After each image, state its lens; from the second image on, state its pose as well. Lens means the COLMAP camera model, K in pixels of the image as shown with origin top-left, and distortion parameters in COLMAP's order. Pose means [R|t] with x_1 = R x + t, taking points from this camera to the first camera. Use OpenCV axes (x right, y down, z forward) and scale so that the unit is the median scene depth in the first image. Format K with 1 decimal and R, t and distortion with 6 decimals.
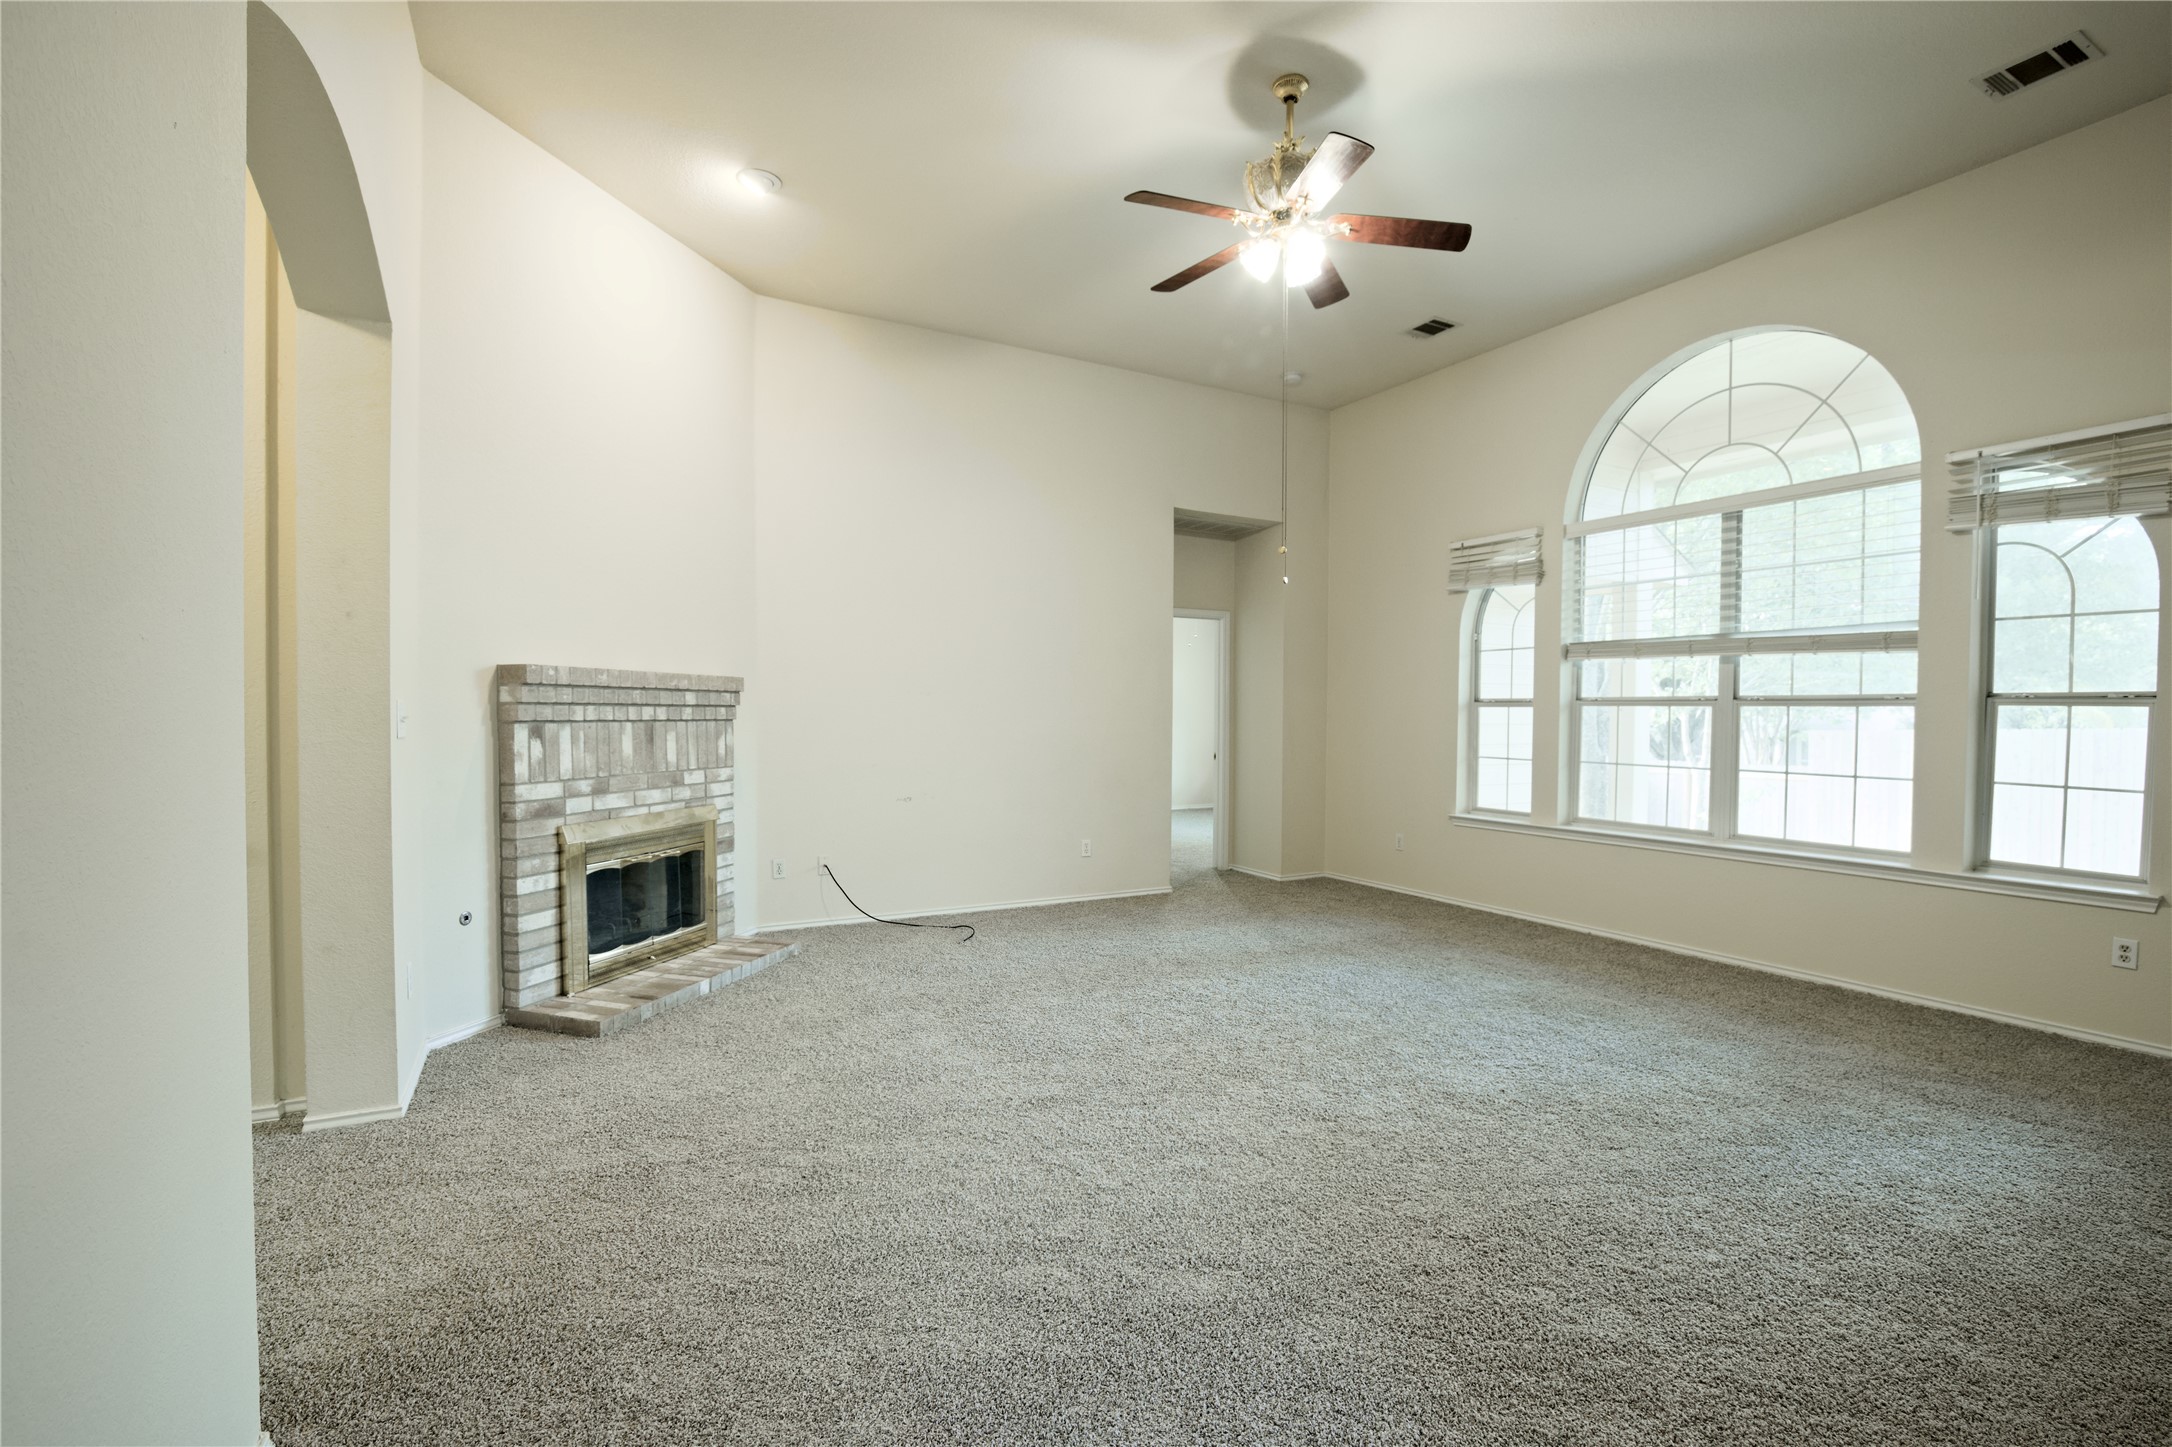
lens RADIAL K [[975.3, 0, 1097.2], [0, 975.3, 723.5], [0, 0, 1]] dist [-0.016734, 0.002685]
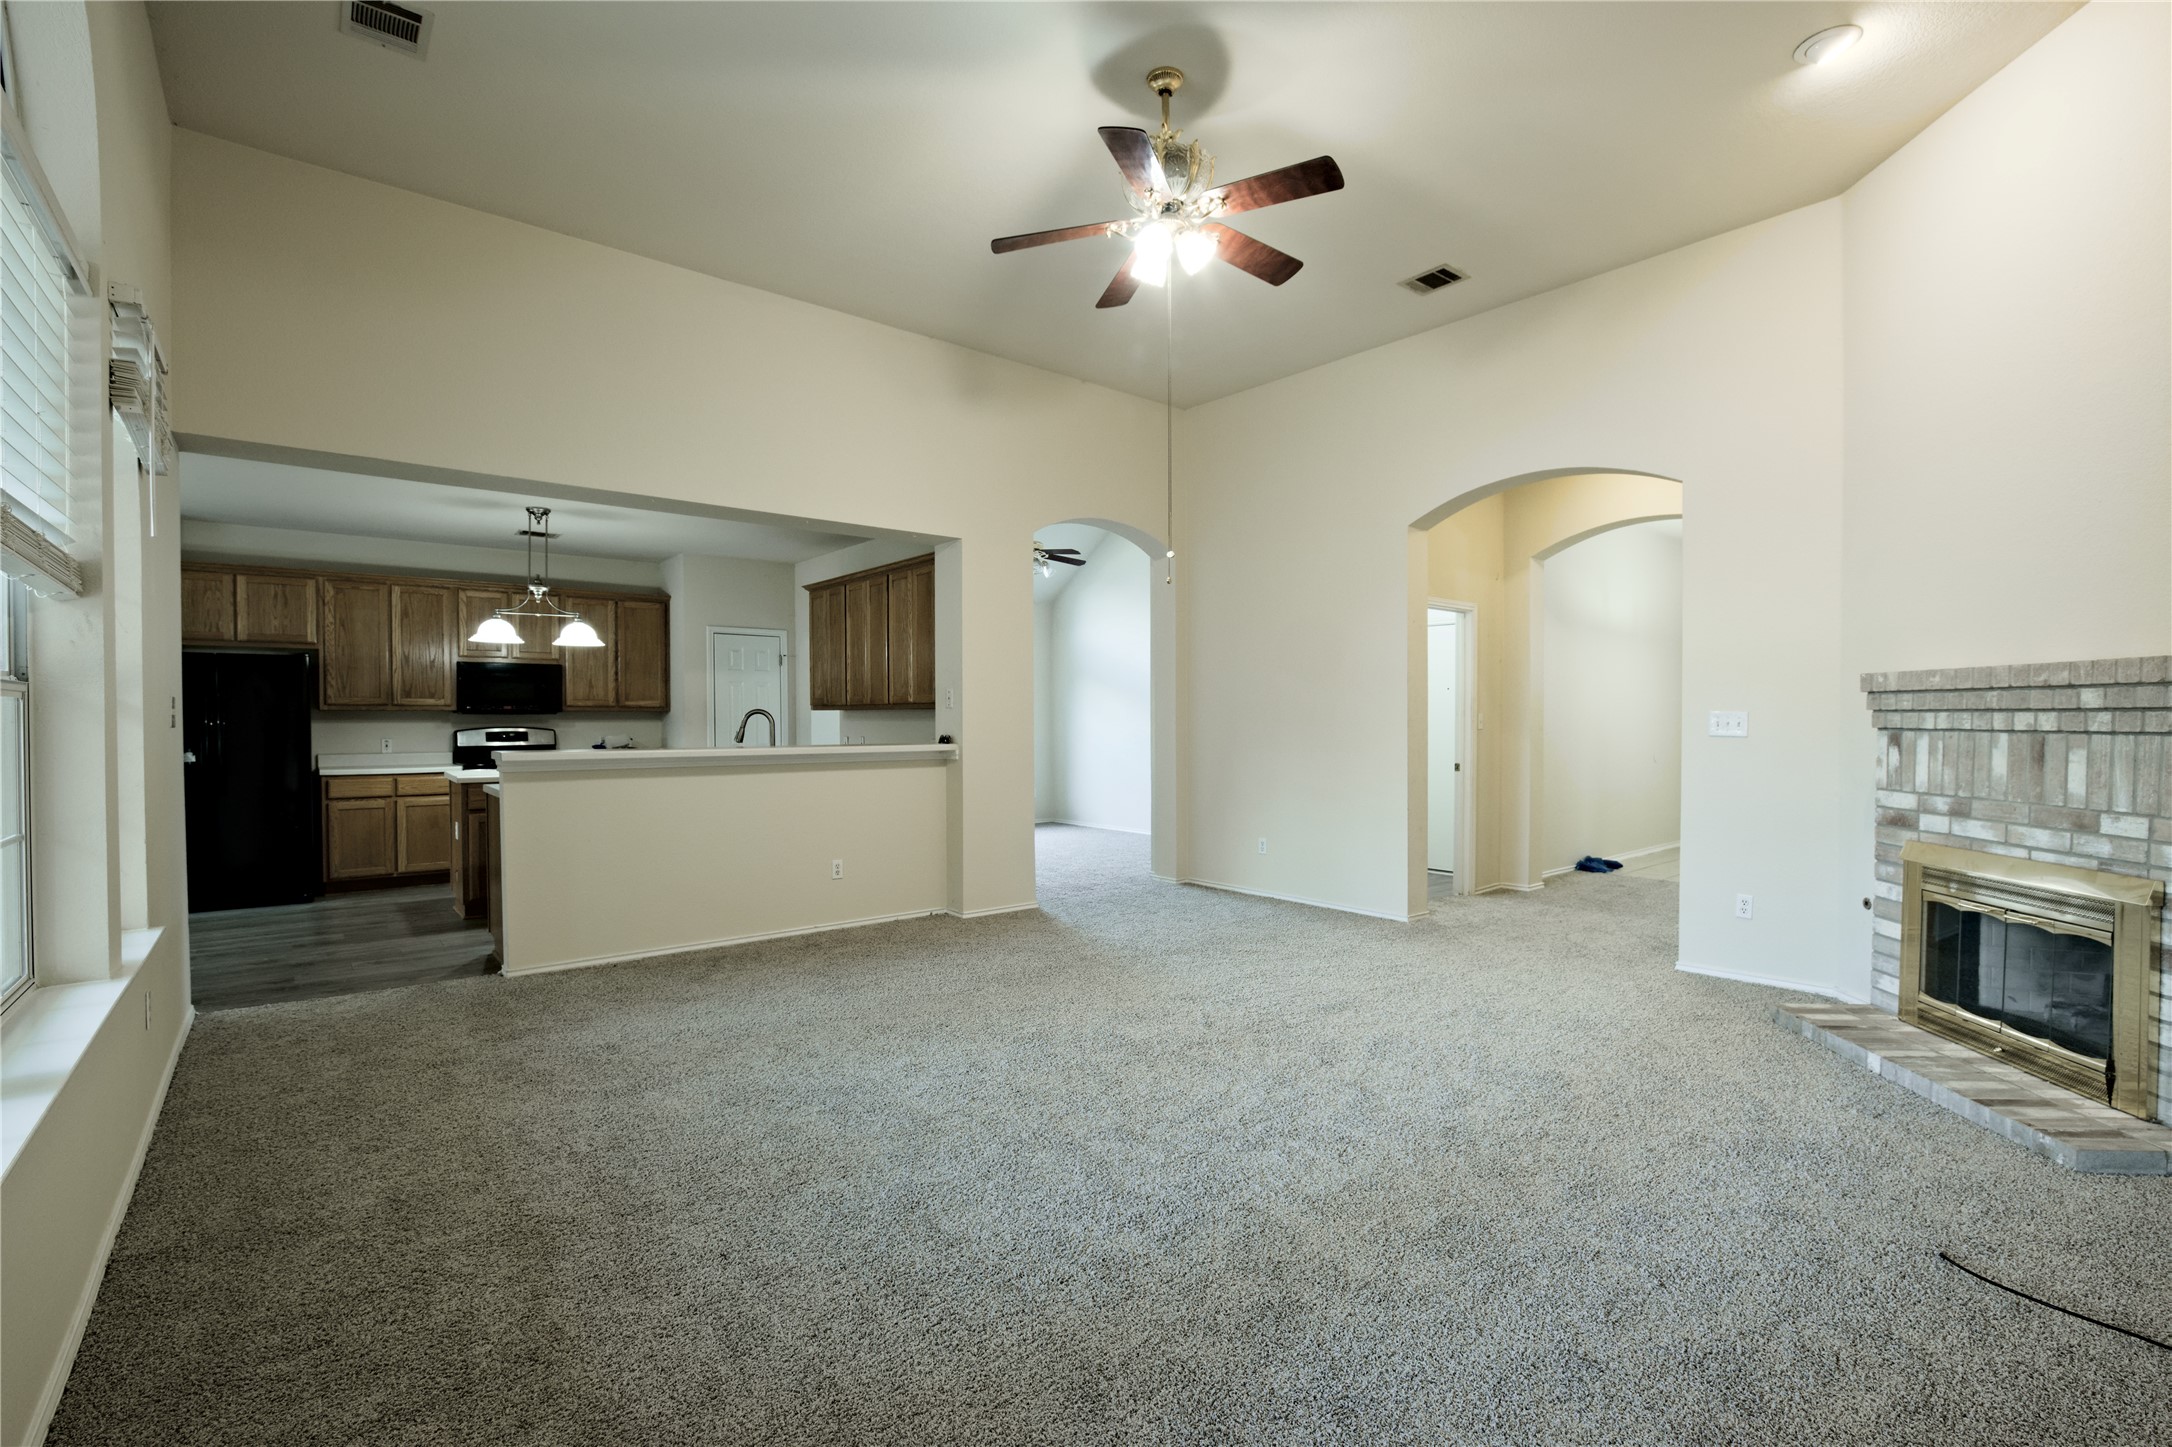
lens RADIAL K [[975.3, 0, 1083.3], [0, 975.3, 728.6], [0, 0, 1]] dist [-0.016734, 0.002685]
pose [[-0.982251, -0.007668, -0.187413, 0.387363], [-0.012236, 0.999655, 0.023229, -0.013931], [0.187170, 0.025110, -0.982007, 1.652392]]
